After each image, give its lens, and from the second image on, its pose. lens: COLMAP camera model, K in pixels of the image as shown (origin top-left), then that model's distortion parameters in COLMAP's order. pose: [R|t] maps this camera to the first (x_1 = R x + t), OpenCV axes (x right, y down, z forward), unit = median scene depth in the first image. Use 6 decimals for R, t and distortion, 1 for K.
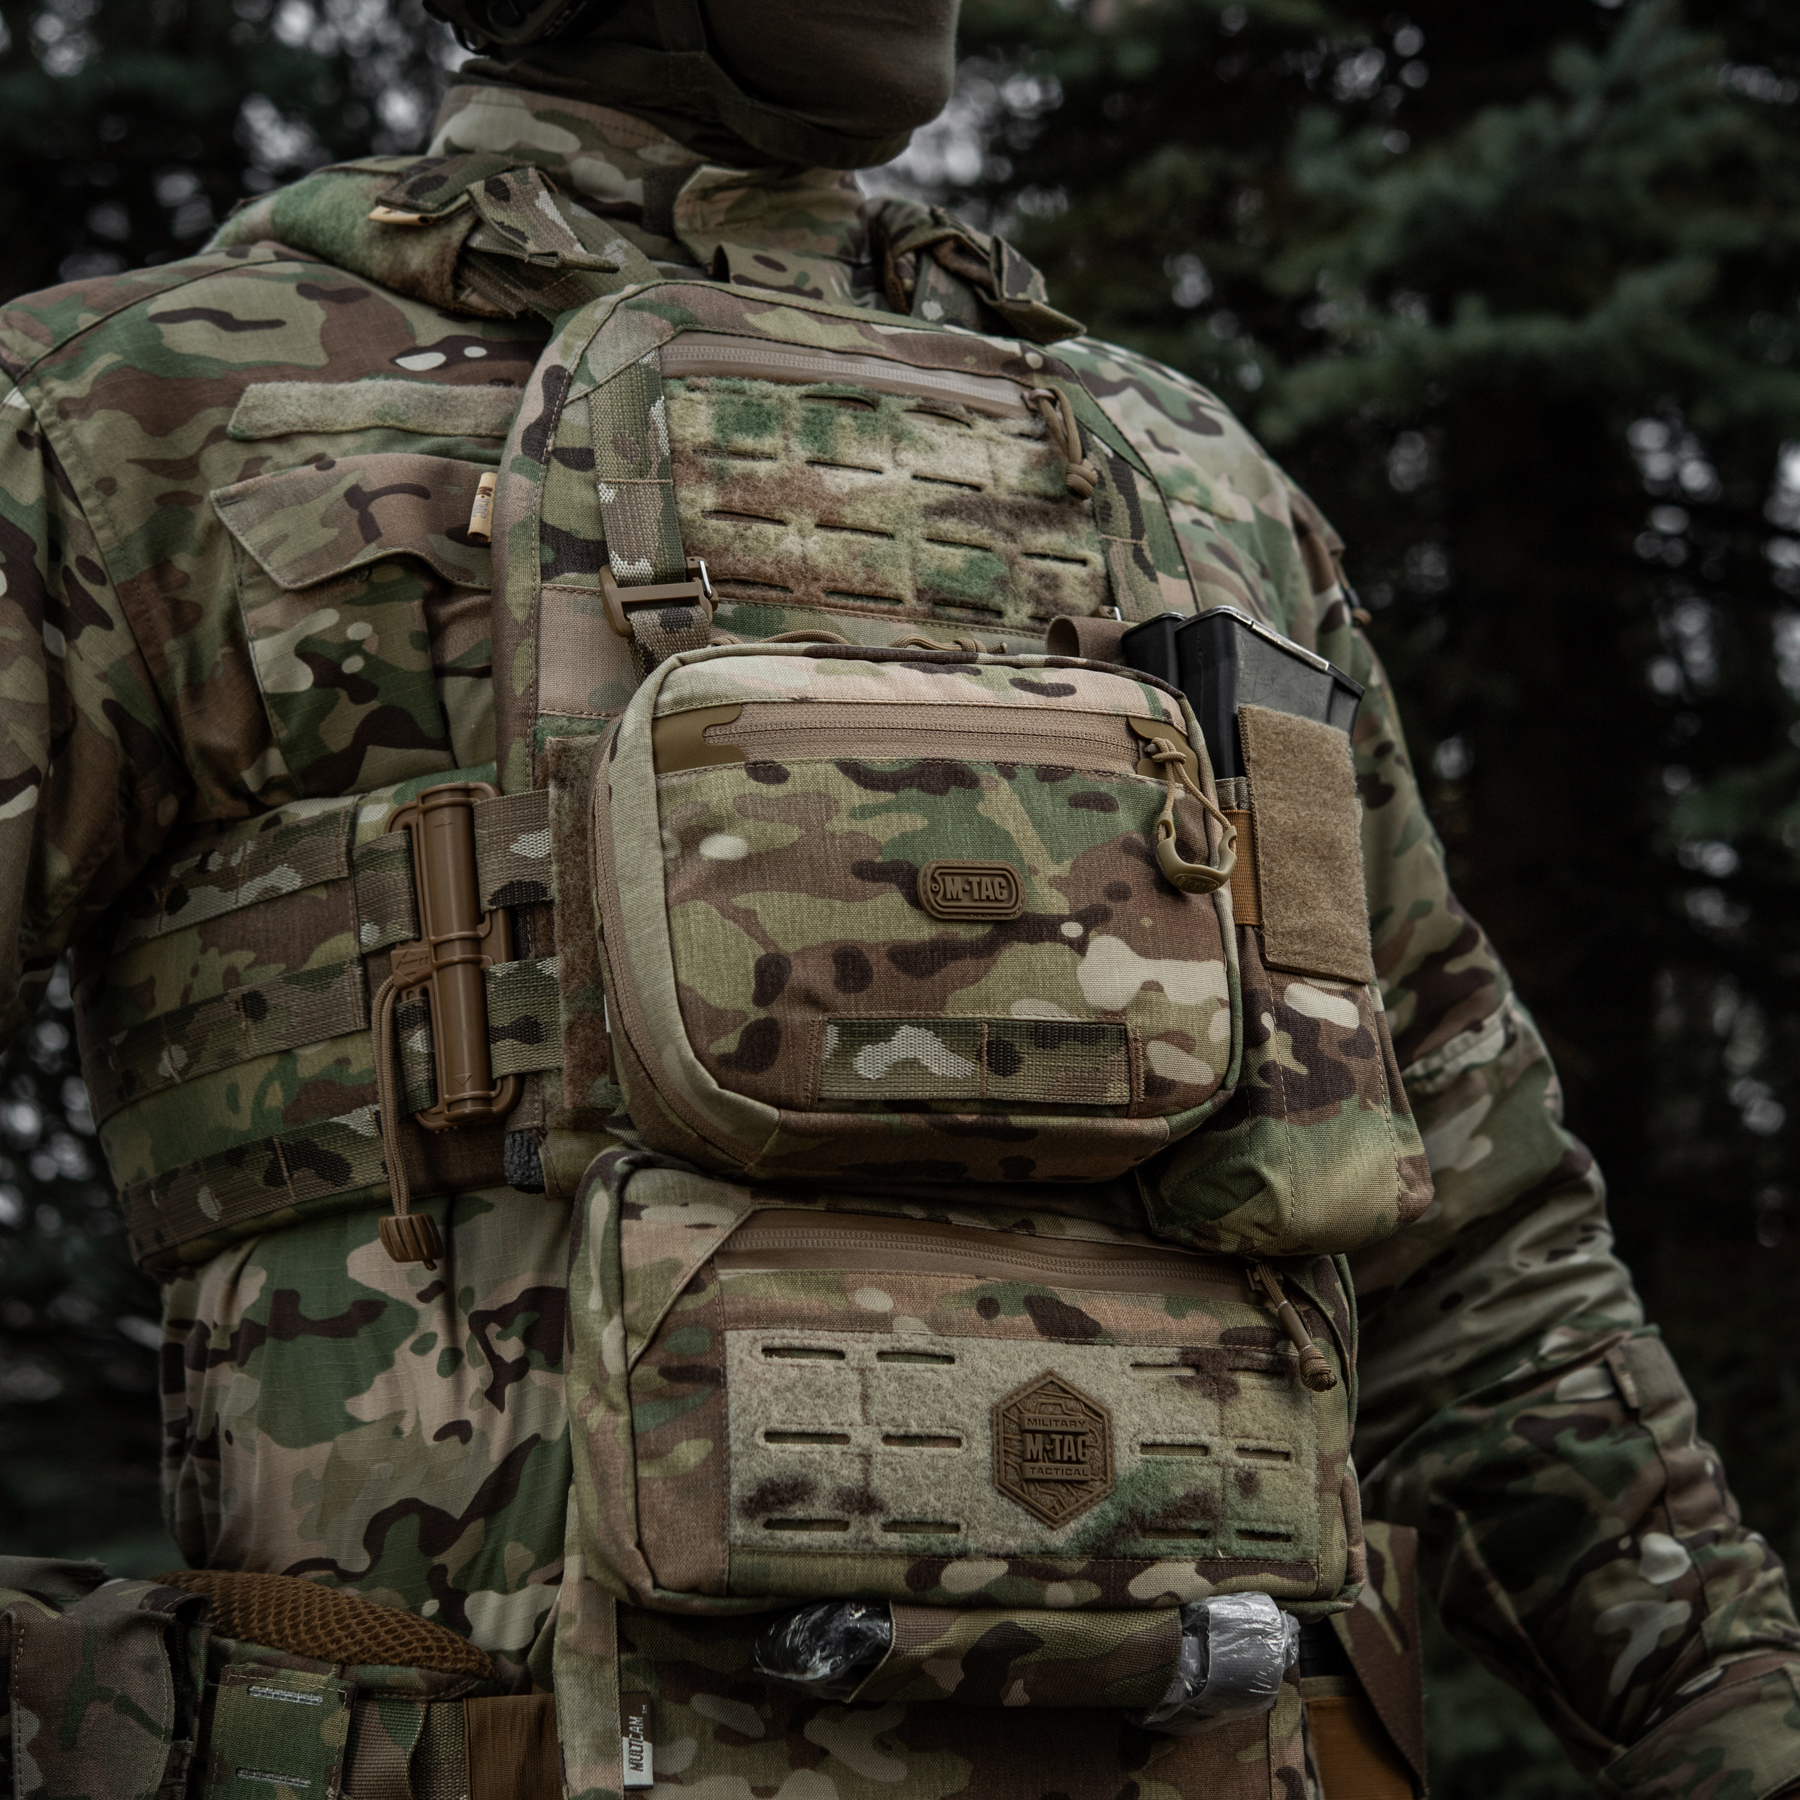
lens RADIAL K [[5175.8, 0, 879.1], [0, 5175.8, 872.3], [0, 0, 1]] dist [-0.006698, 0.000000]
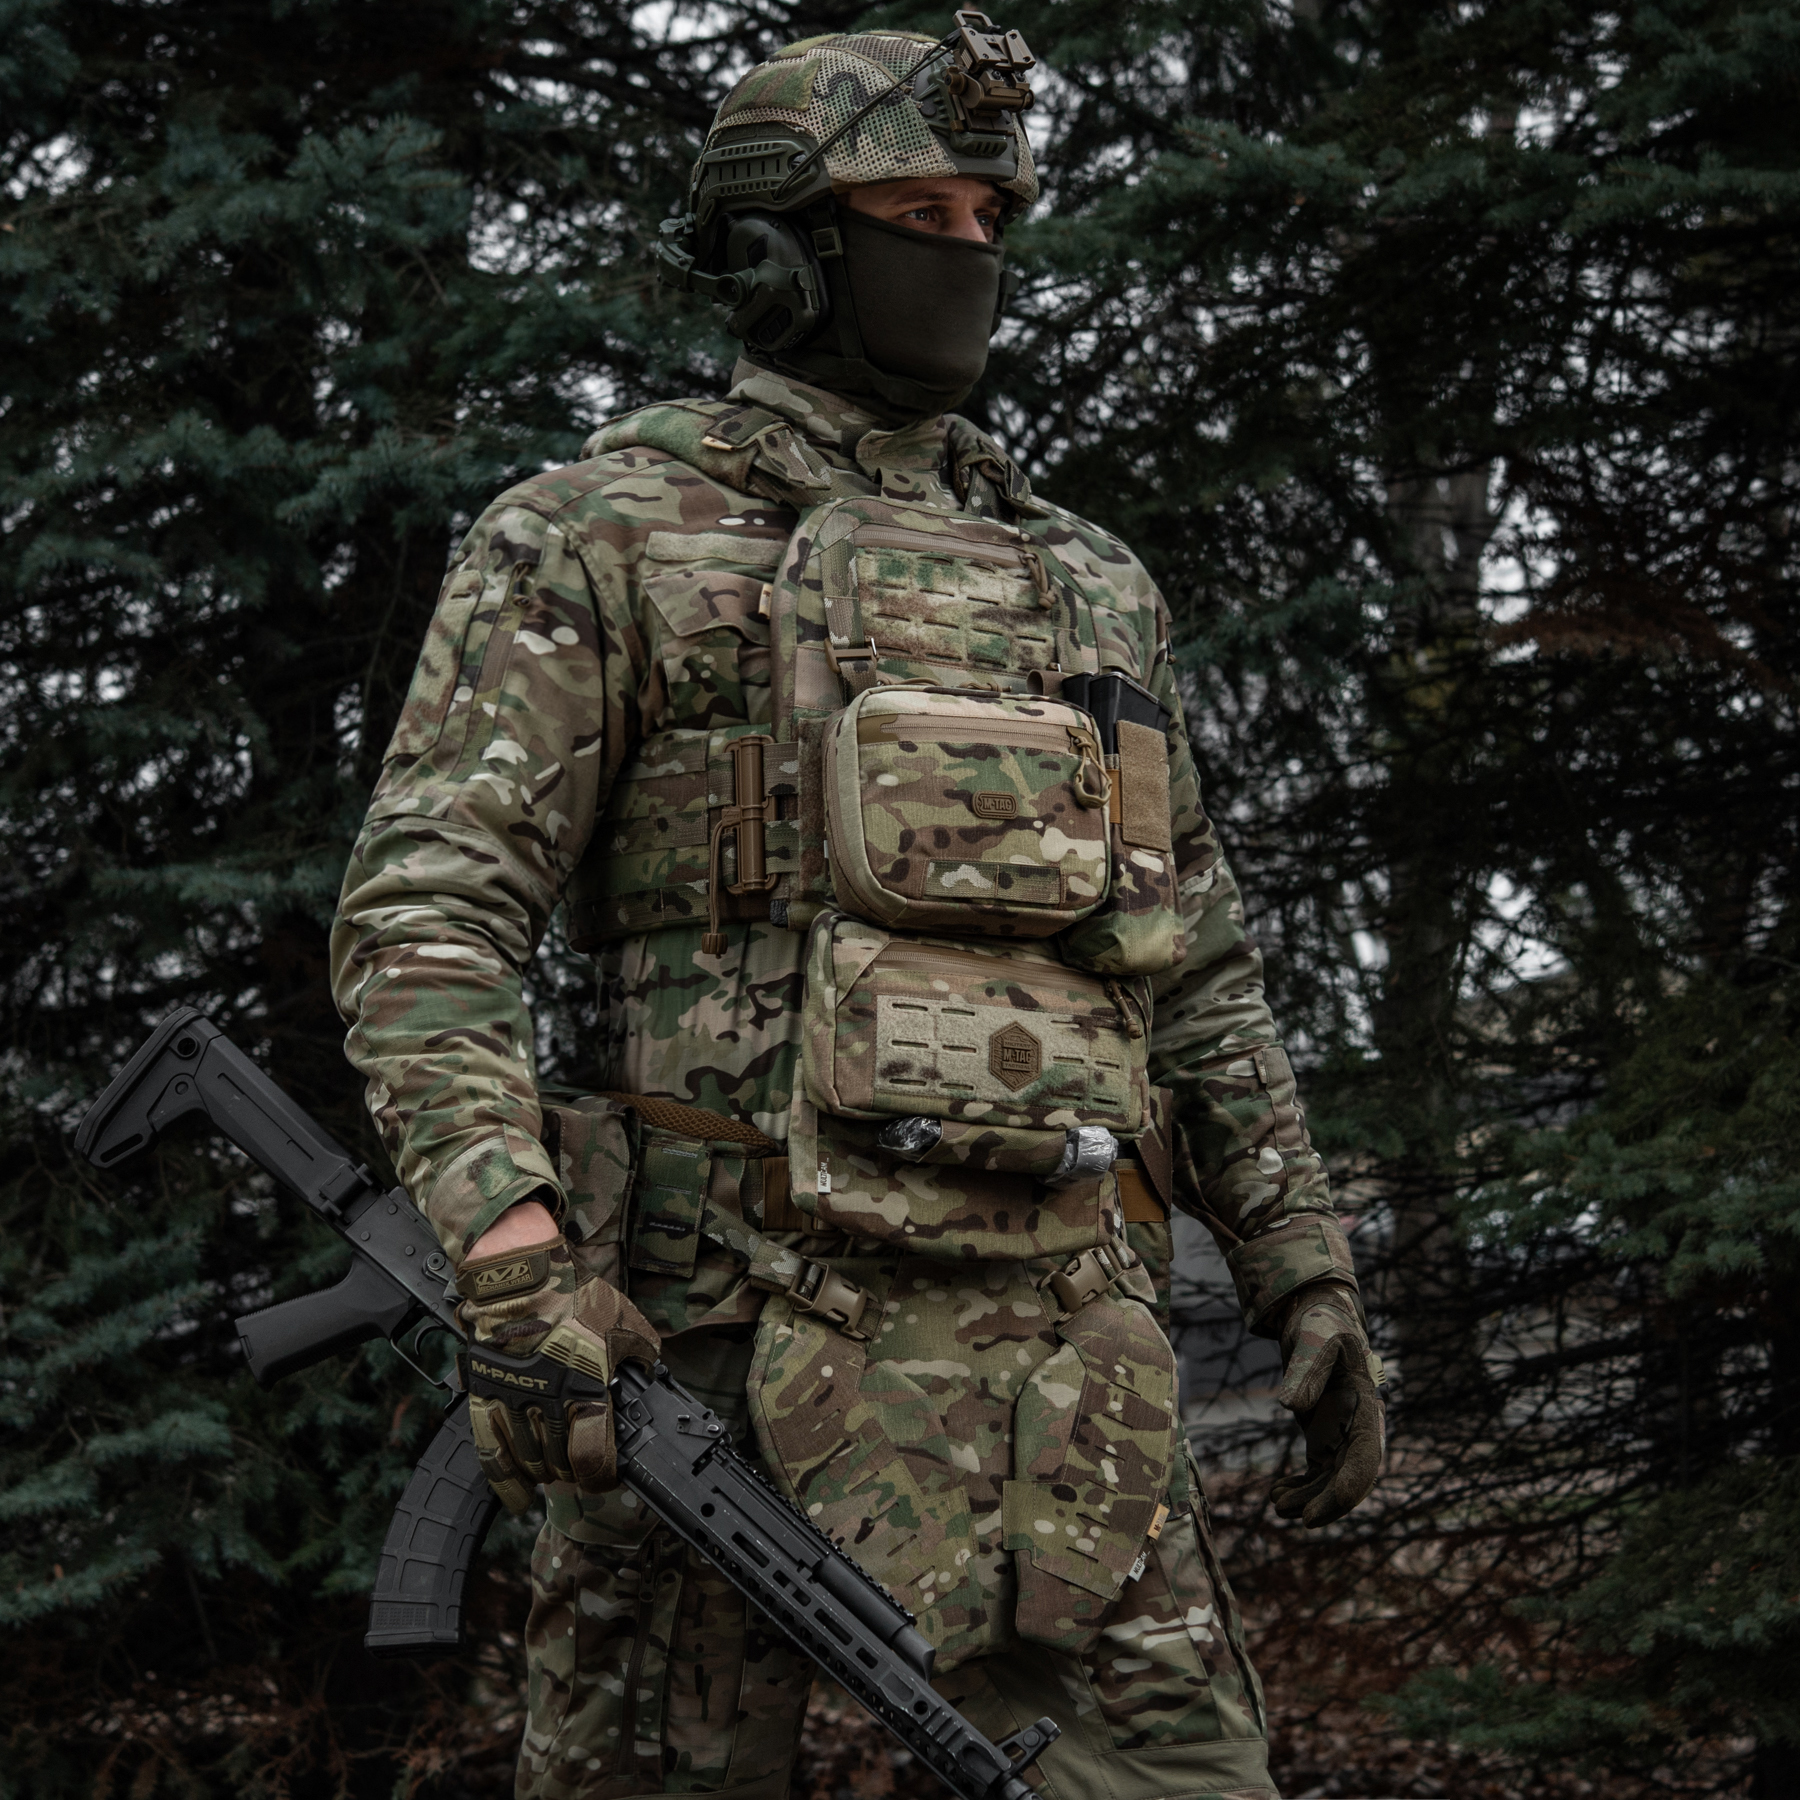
lens RADIAL K [[6275.9, 0, 893.6], [0, 6275.9, 839.6], [0, 0, 1]] dist [-1.820581, 0.000000]
pose [[0.996874, 0.055904, 0.055822, -0.169848], [-0.058784, 0.996949, 0.051351, -0.113653], [-0.052781, -0.054472, 0.997119, -1.635599]]
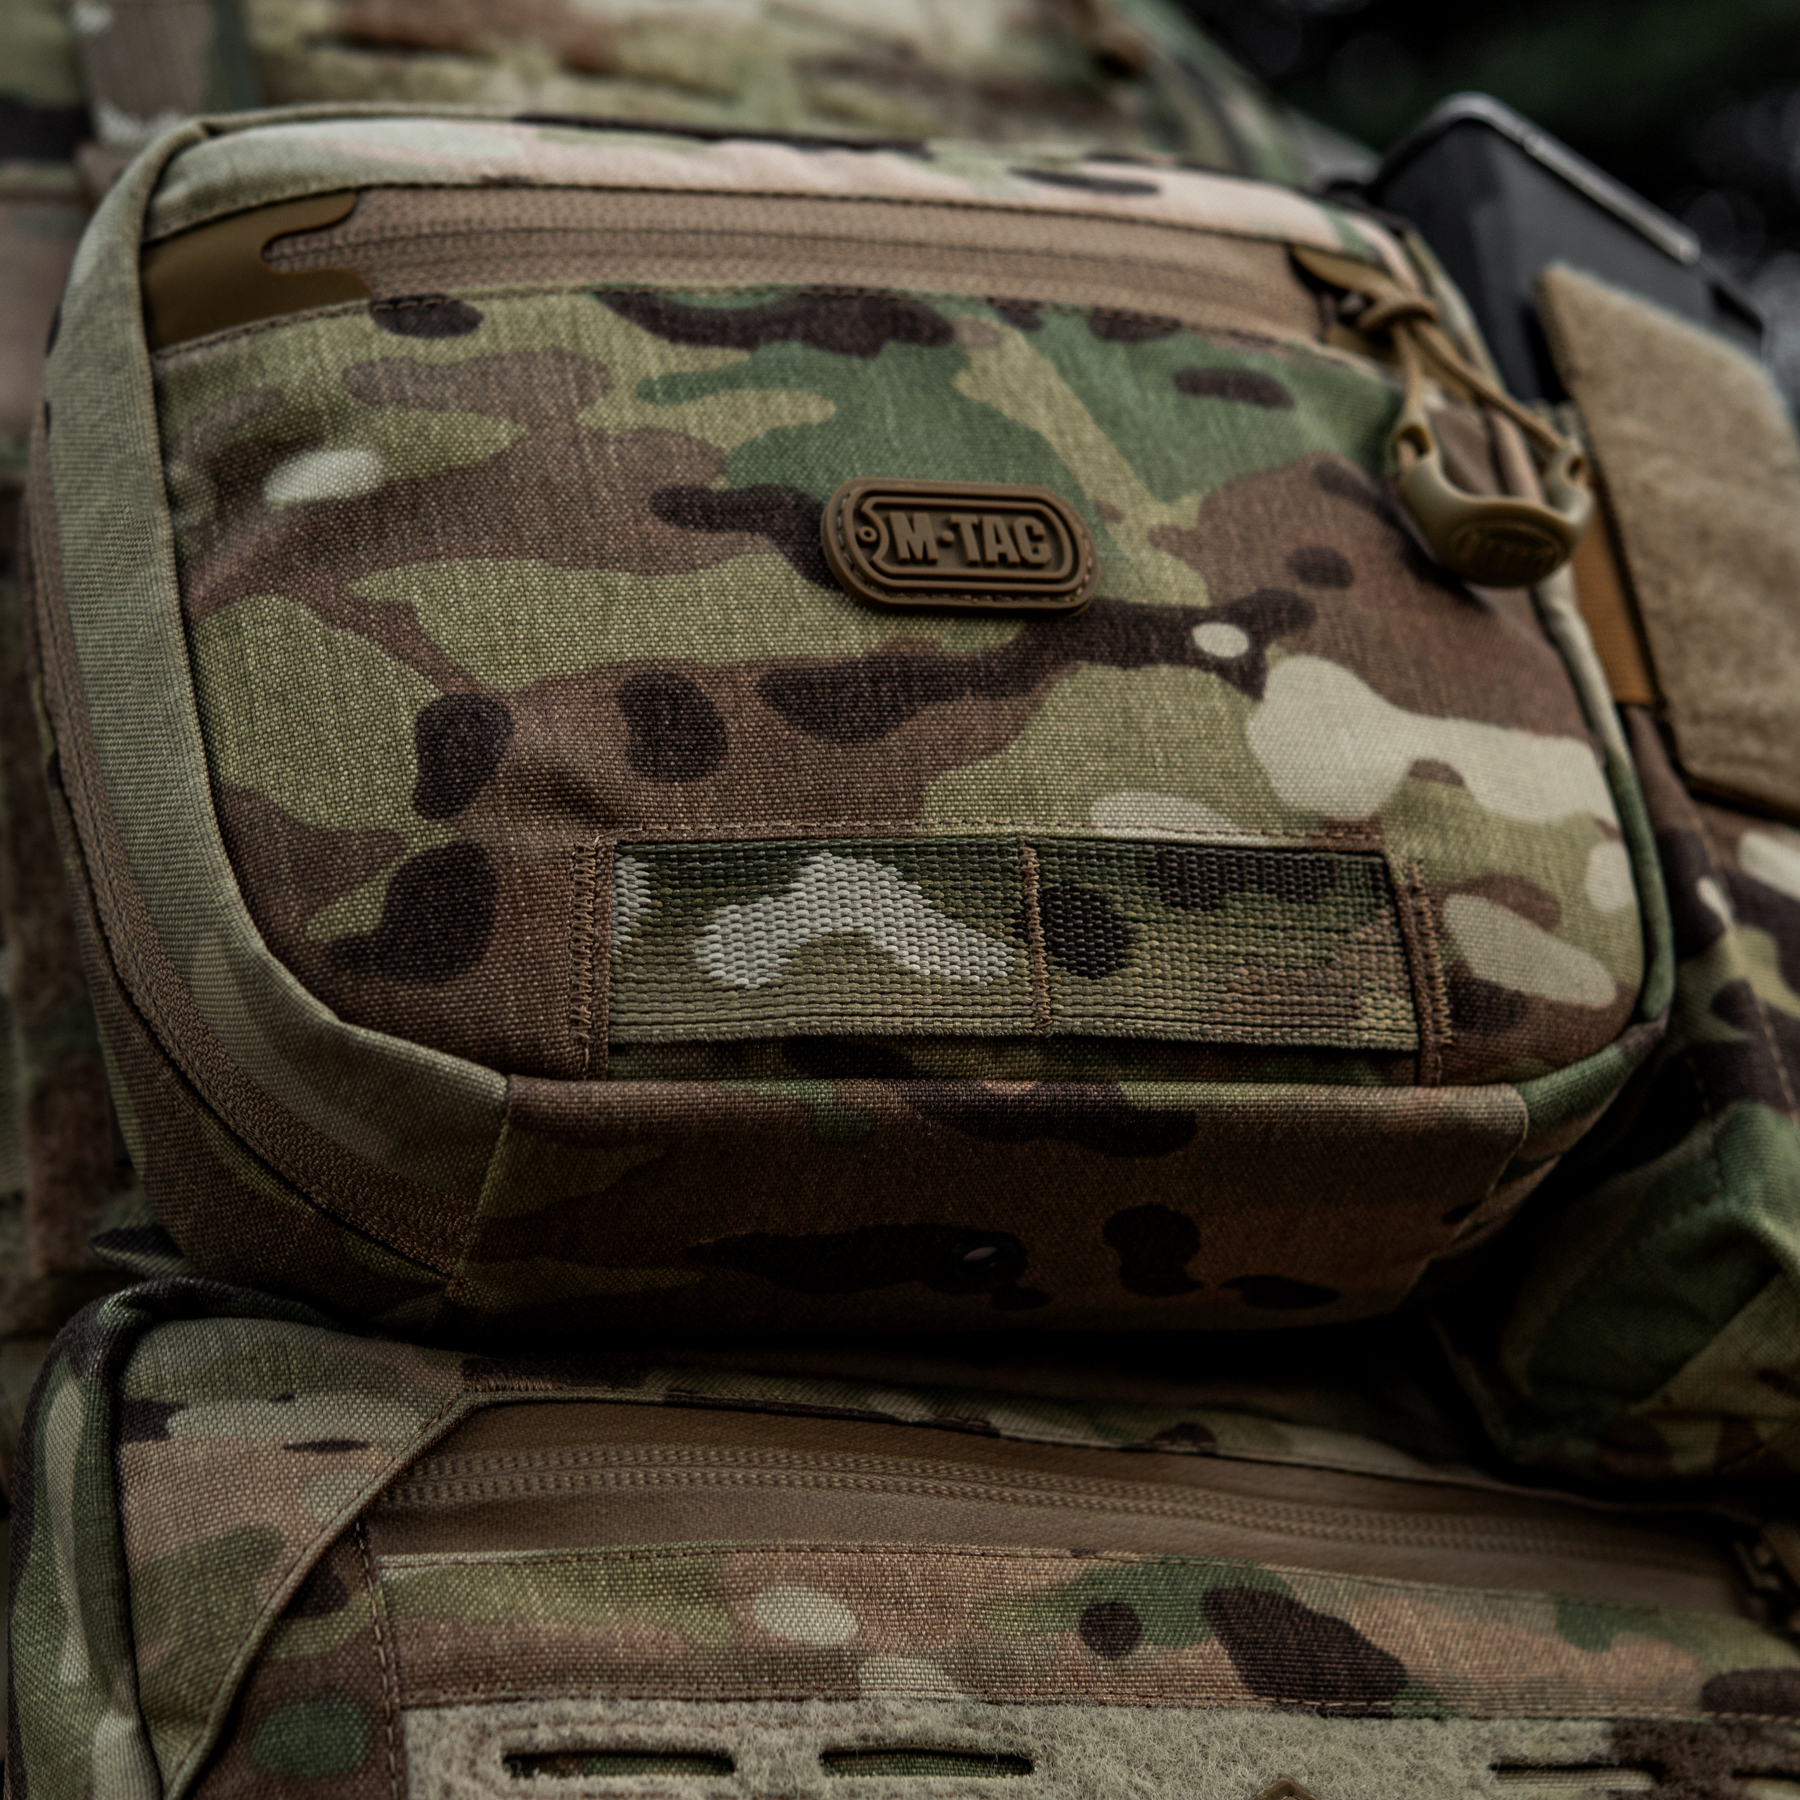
lens RADIAL K [[5175.8, 0, 966.9], [0, 5175.8, 816.5], [0, 0, 1]] dist [-0.006698, 0.000000]
pose [[0.994382, -0.103588, 0.021762, 0.007259], [0.105784, 0.965297, -0.238769, 0.114618], [0.003727, 0.239730, 0.970832, 0.595200]]
